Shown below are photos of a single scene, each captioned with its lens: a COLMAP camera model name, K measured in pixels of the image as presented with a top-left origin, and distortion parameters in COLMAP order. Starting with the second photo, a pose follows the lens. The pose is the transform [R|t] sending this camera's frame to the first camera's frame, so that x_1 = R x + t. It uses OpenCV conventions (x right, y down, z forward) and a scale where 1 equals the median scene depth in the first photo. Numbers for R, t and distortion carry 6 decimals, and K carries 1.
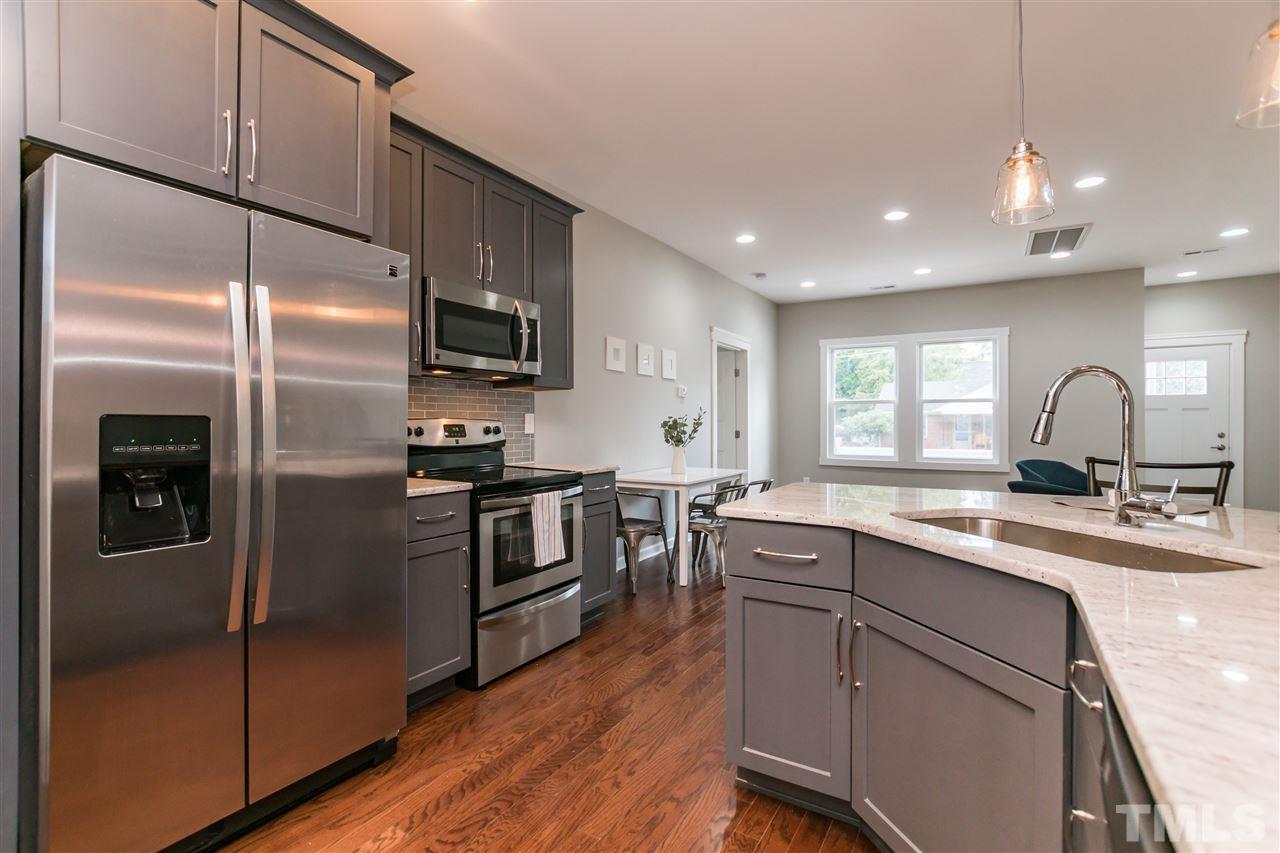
lens RADIAL K [[595.5, 0, 636.3], [0, 595.5, 420.7], [0, 0, 1]] dist [-0.000253, 0.000162]
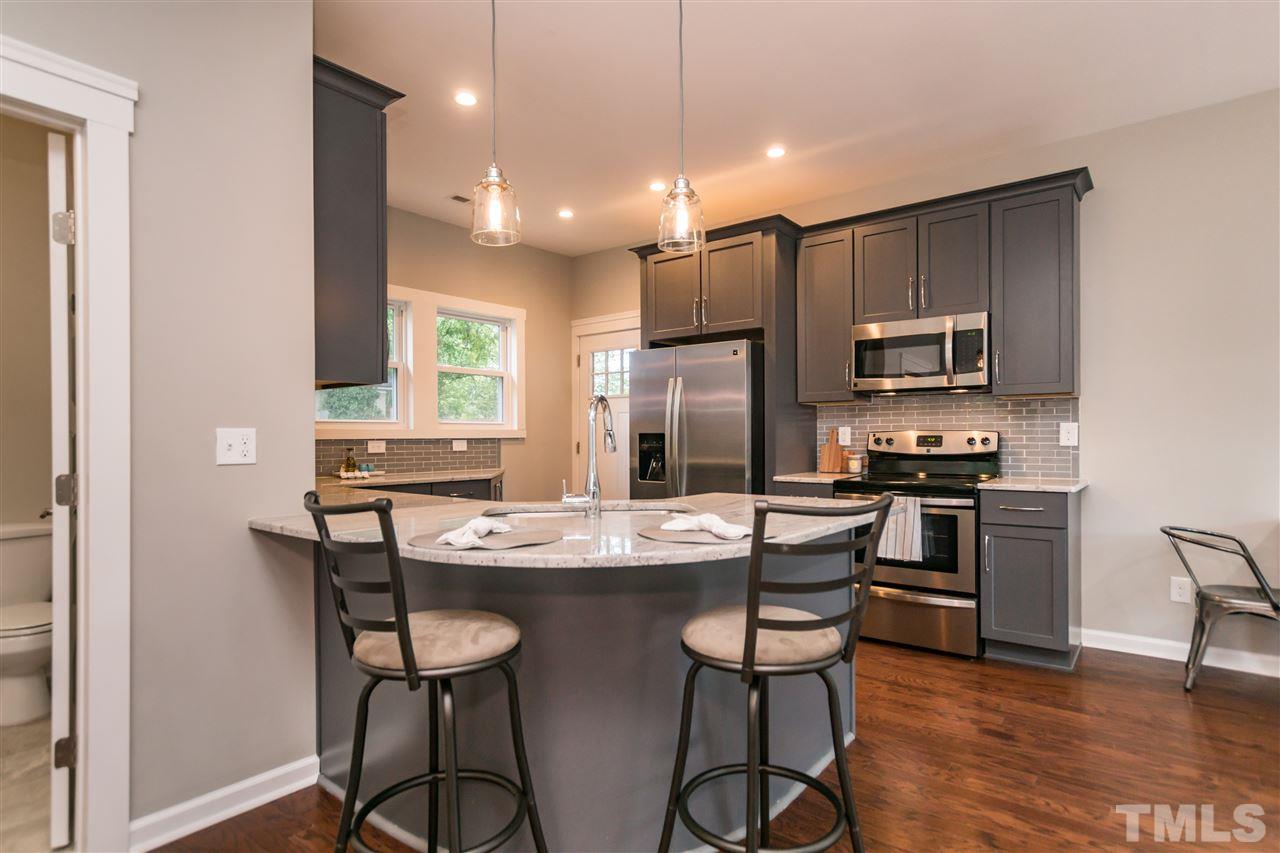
lens RADIAL K [[680.3, 0, 640.8], [0, 680.3, 437.2], [0, 0, 1]] dist [-0.001189, 0.000157]
pose [[-0.126172, -0.001069, -0.992008, 1.058320], [0.007865, 0.999967, -0.002078, 0.008107], [0.991977, -0.008065, -0.126159, 0.614024]]
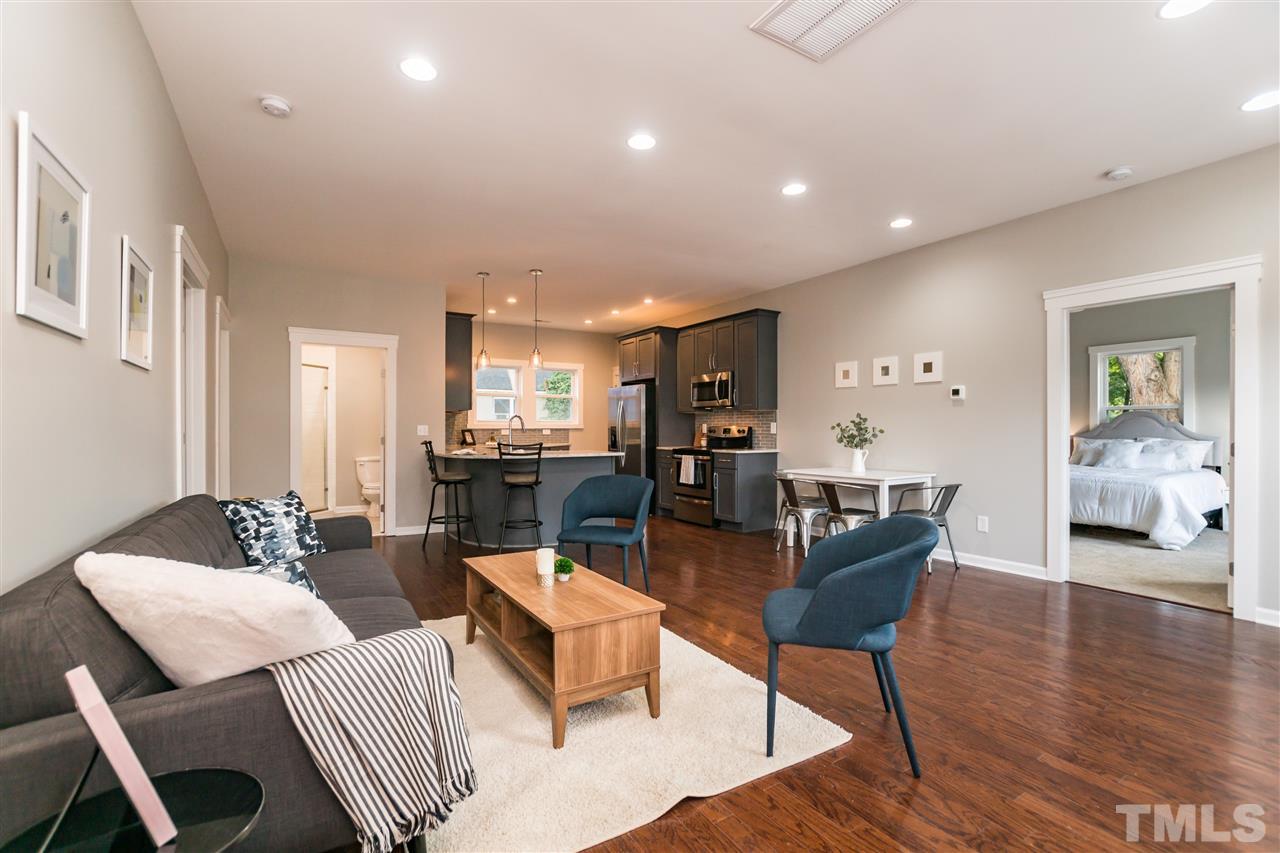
lens RADIAL K [[571.3, 0, 640.0], [0, 571.3, 426.5], [0, 0, 1]] dist [-0.015222, -0.000021]
pose [[-0.447012, -0.006164, -0.894507, 1.880386], [0.000856, 0.999973, -0.007319, 0.015066], [0.894528, -0.004038, -0.446995, 1.705100]]
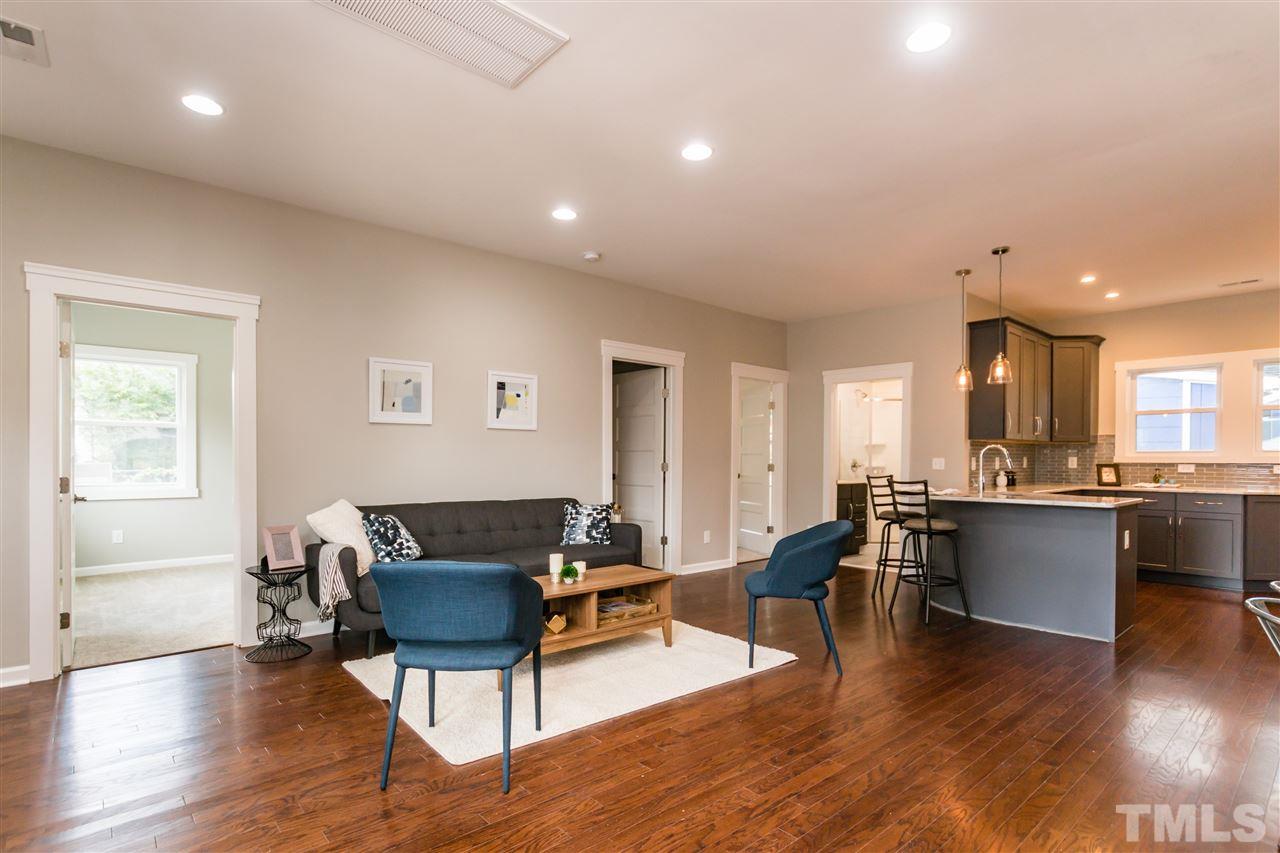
lens RADIAL K [[633.0, 0, 637.6], [0, 633.0, 464.6], [0, 0, 1]] dist [-0.001576, 0.000563]
pose [[-0.958322, -0.008926, 0.285551, 0.764778], [-0.007414, 0.999952, 0.006375, 0.009562], [-0.285594, 0.003993, -0.958342, 2.284392]]
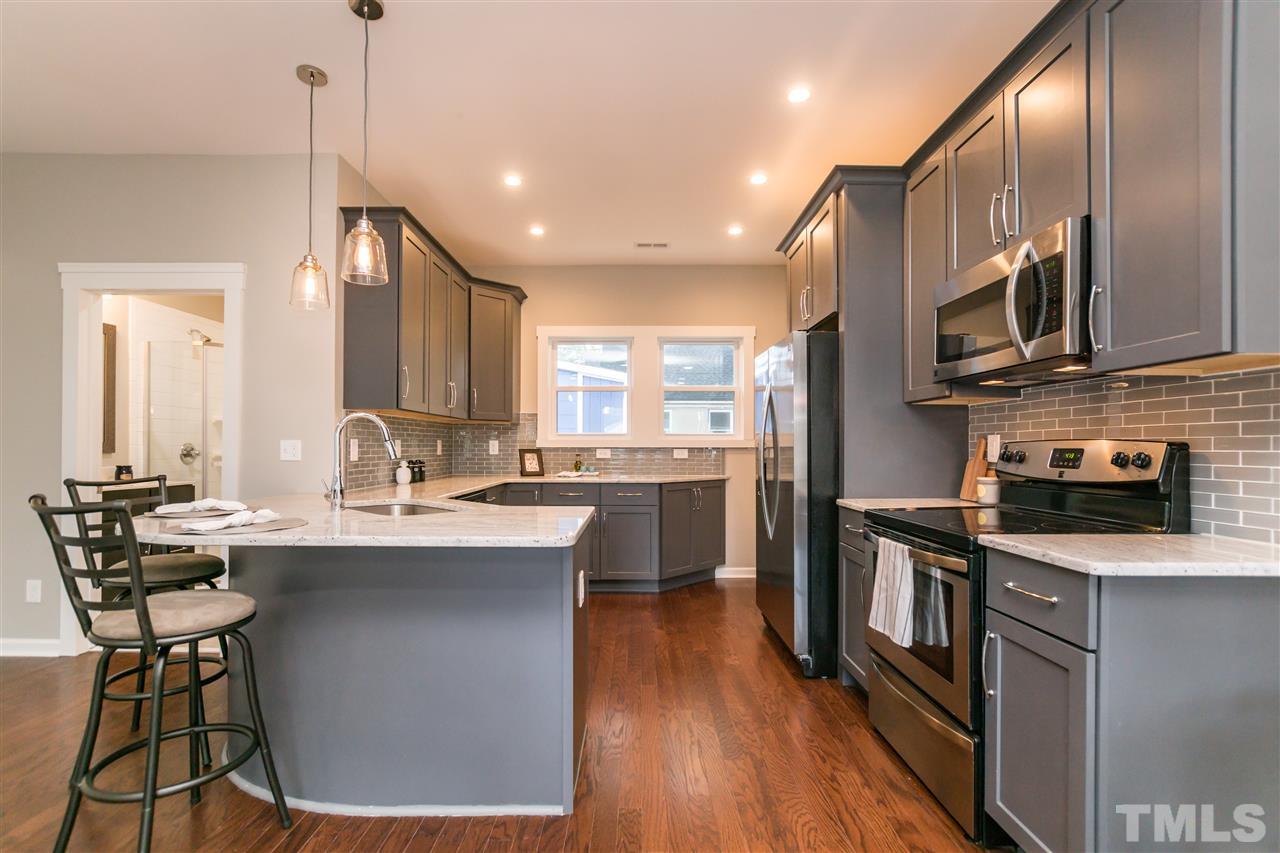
lens RADIAL K [[586.3, 0, 635.1], [0, 586.3, 442.4], [0, 0, 1]] dist [-0.002525, -0.000002]
pose [[-0.852270, -0.008453, -0.523034, 0.450292], [-0.003000, 0.999932, -0.011272, 0.008196], [0.523093, -0.008038, -0.852237, 1.304124]]
